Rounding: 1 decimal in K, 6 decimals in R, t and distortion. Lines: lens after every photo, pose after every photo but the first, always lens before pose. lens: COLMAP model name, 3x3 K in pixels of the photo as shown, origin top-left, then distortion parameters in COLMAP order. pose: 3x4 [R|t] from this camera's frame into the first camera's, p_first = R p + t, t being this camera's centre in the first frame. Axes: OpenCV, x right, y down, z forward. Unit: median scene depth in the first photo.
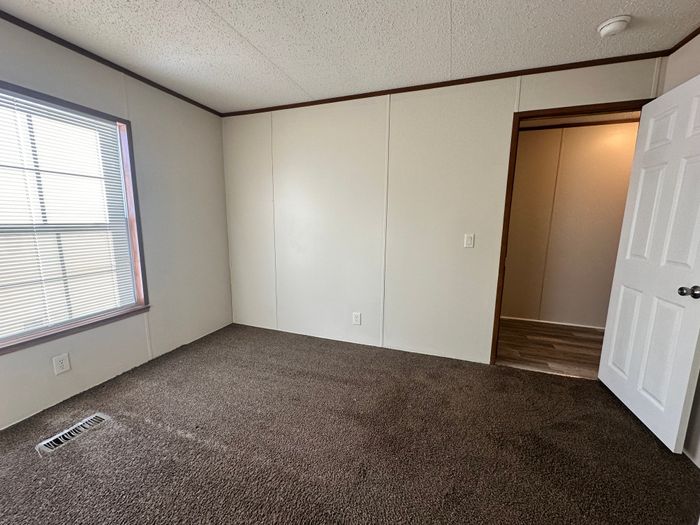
lens RADIAL K [[280.4, 0, 350.3], [0, 280.4, 262.3], [0, 0, 1]] dist [0.001273, -0.000092]
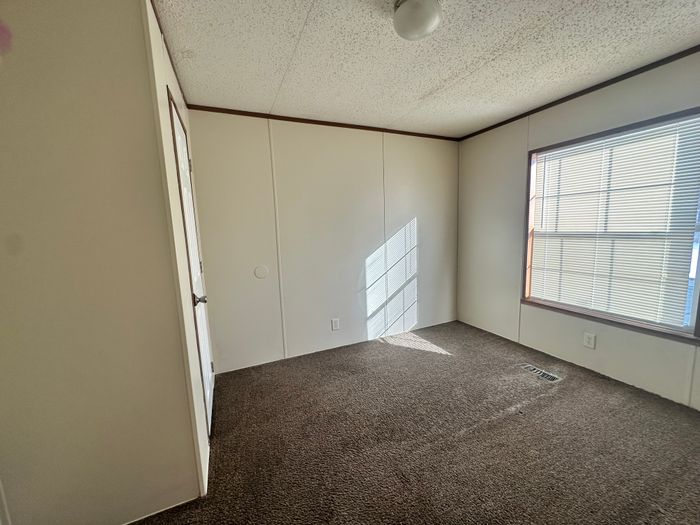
lens RADIAL K [[280.4, 0, 351.9], [0, 280.4, 263.4], [0, 0, 1]] dist [0.001273, -0.000092]
pose [[-0.710431, 0.096843, -0.697072, 0.601638], [-0.088241, 0.970413, 0.224750, -0.172077], [0.698213, 0.221180, -0.680866, 1.031653]]
